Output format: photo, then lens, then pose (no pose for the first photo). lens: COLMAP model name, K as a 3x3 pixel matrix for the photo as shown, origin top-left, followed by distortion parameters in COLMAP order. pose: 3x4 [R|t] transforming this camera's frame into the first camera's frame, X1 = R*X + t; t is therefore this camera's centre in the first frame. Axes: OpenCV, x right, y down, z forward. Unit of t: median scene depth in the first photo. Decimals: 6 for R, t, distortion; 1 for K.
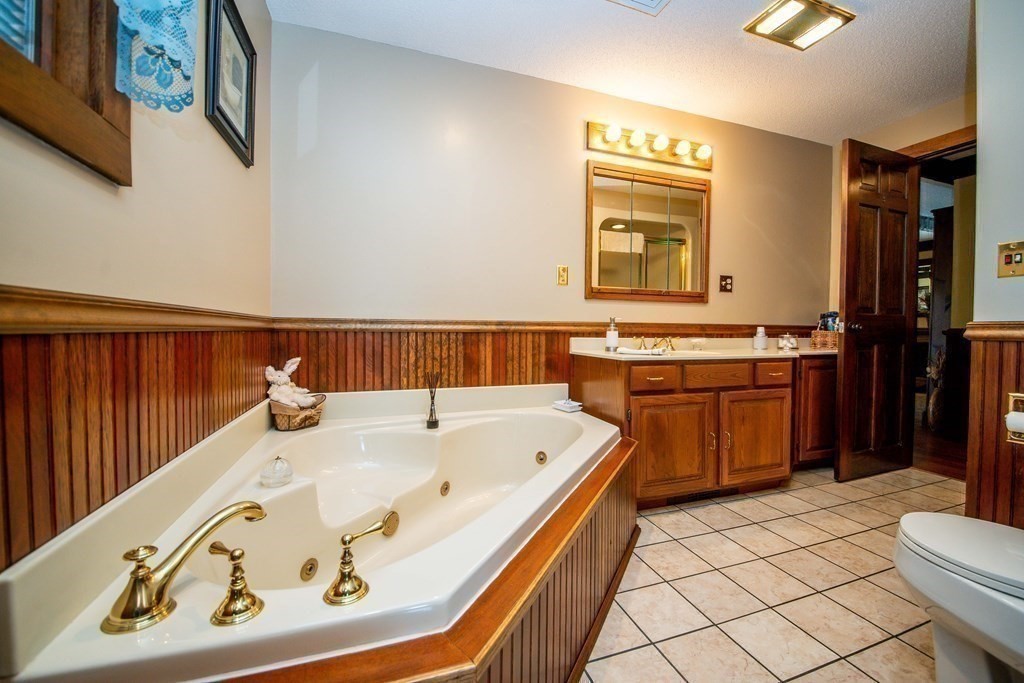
lens RADIAL K [[412.8, 0, 521.9], [0, 412.8, 339.0], [0, 0, 1]] dist [0.027182, -0.024733]
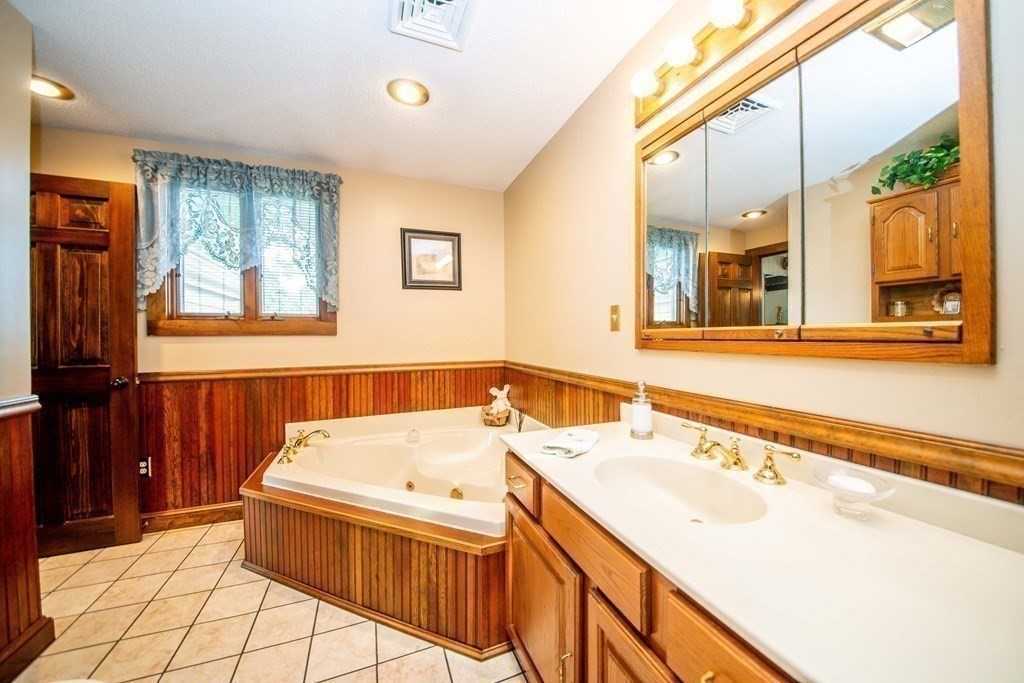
lens RADIAL K [[363.3, 0, 522.6], [0, 363.3, 340.3], [0, 0, 1]] dist [0.009977, -0.015042]
pose [[0.082590, -0.004919, -0.996572, 0.916847], [-0.012655, 0.999902, -0.005984, -0.123928], [0.996503, 0.013106, 0.082519, 0.946147]]
